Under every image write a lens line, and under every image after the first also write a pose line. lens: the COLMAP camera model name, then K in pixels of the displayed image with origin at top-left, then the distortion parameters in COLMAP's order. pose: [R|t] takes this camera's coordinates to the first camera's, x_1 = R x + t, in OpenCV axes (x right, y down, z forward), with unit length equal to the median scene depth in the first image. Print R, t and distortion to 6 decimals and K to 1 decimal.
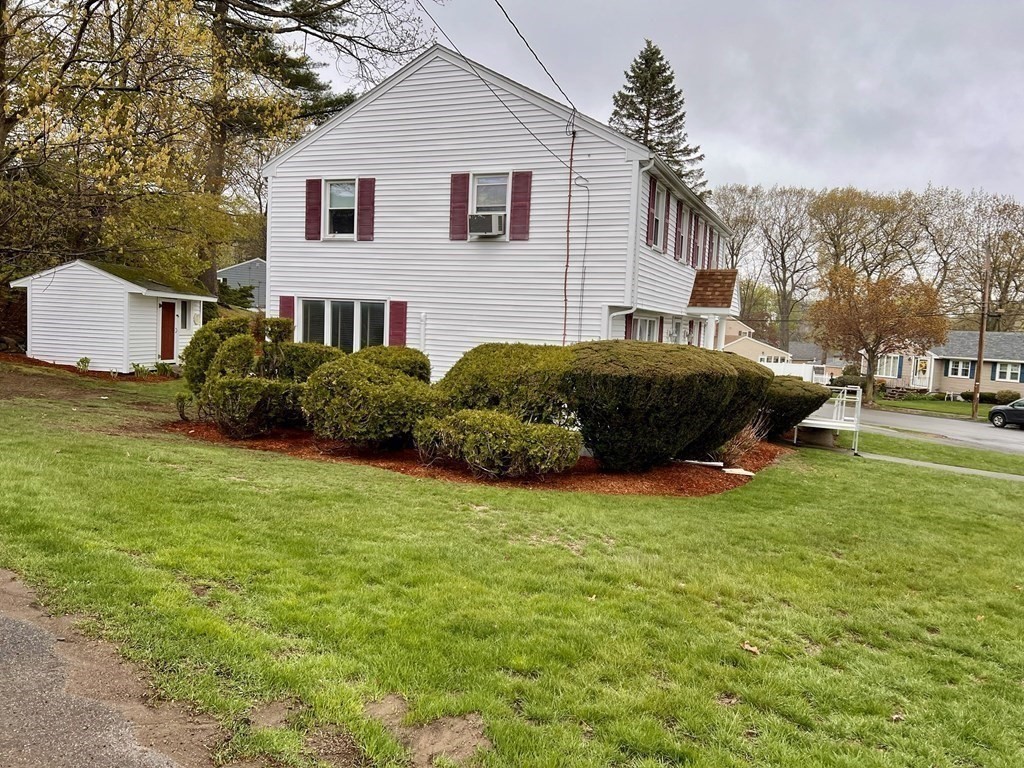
lens RADIAL K [[767.5, 0, 515.7], [0, 767.5, 385.8], [0, 0, 1]] dist [0.060854, -0.071923]
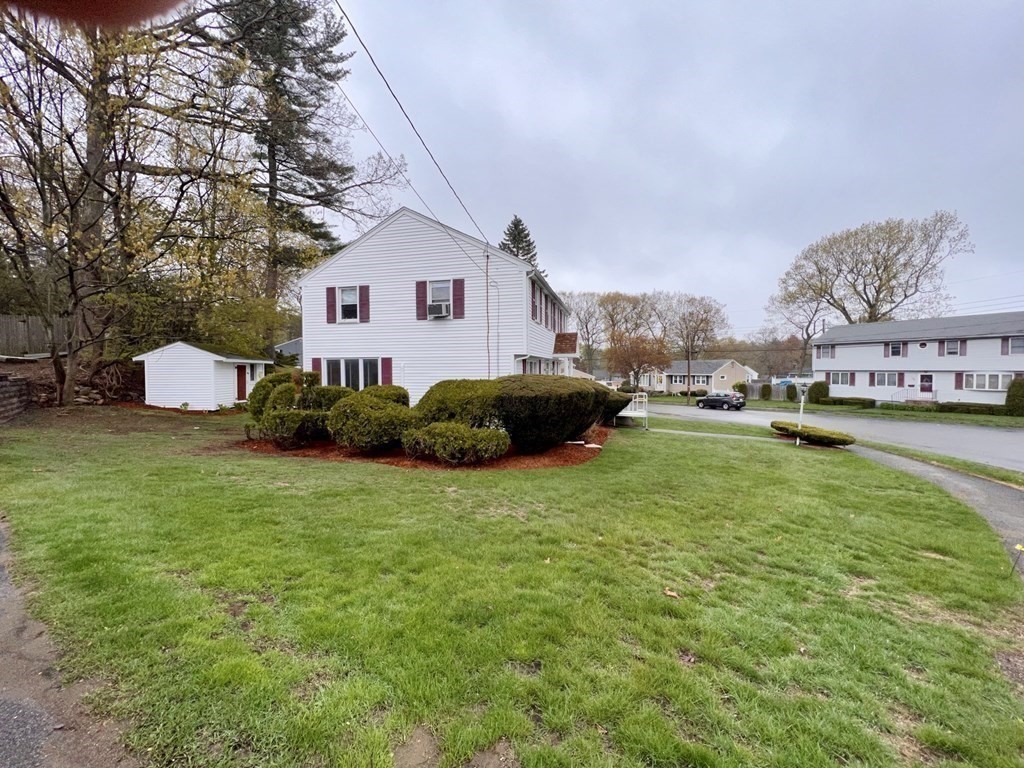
lens RADIAL K [[413.3, 0, 510.9], [0, 413.3, 379.2], [0, 0, 1]] dist [-0.001719, 0.000111]
pose [[0.988043, -0.052800, 0.144858, -0.022578], [0.059819, 0.997215, -0.044532, -0.009349], [-0.142104, 0.052664, 0.988450, 0.097311]]
